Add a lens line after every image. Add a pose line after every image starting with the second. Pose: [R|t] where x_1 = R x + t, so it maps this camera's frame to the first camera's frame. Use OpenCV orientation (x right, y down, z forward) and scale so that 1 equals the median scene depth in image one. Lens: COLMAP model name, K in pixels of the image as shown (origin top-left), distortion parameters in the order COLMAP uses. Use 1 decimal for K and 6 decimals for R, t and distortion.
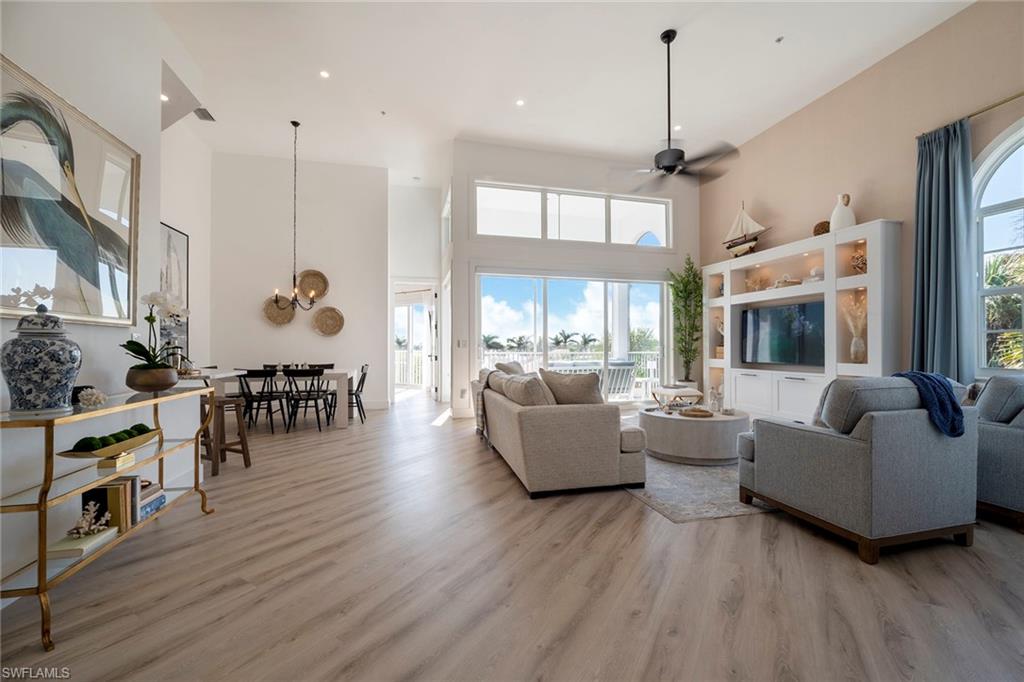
lens RADIAL K [[413.9, 0, 512.0], [0, 413.9, 341.0], [0, 0, 1]] dist [-0.000659, 0.000050]
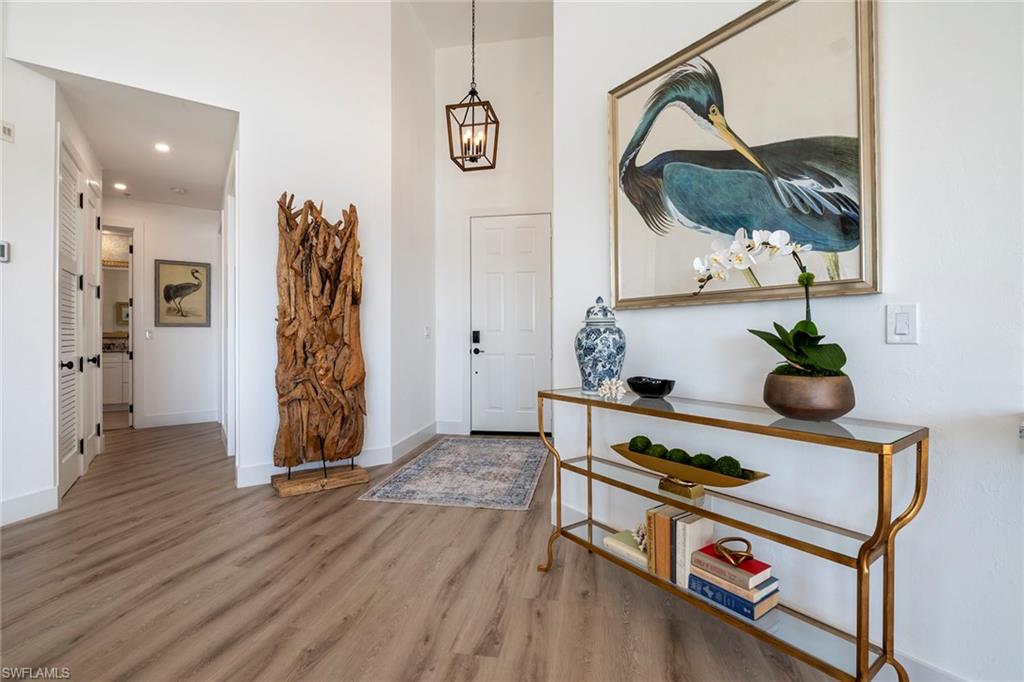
lens RADIAL K [[448.2, 0, 512.0], [0, 448.2, 341.0], [0, 0, 1]] dist [-0.013508, -0.000439]
pose [[-0.927503, 0.001684, -0.373813, -0.202453], [0.003920, 0.999979, -0.005222, 0.016417], [0.373796, -0.006309, -0.927489, 0.877922]]
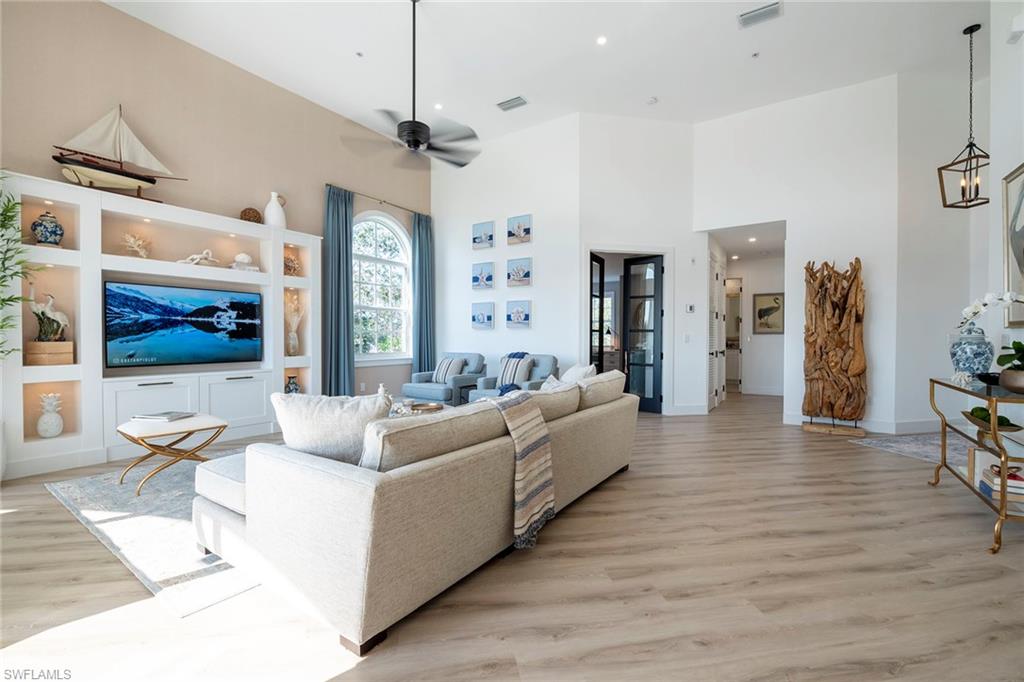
lens RADIAL K [[449.7, 0, 512.0], [0, 449.7, 341.0], [0, 0, 1]] dist [-0.000422, -0.000177]
pose [[-0.681838, -0.008129, 0.731458, -0.512104], [-0.010702, 0.999942, 0.001137, 0.006844], [-0.731425, -0.007053, -0.681886, 1.613609]]
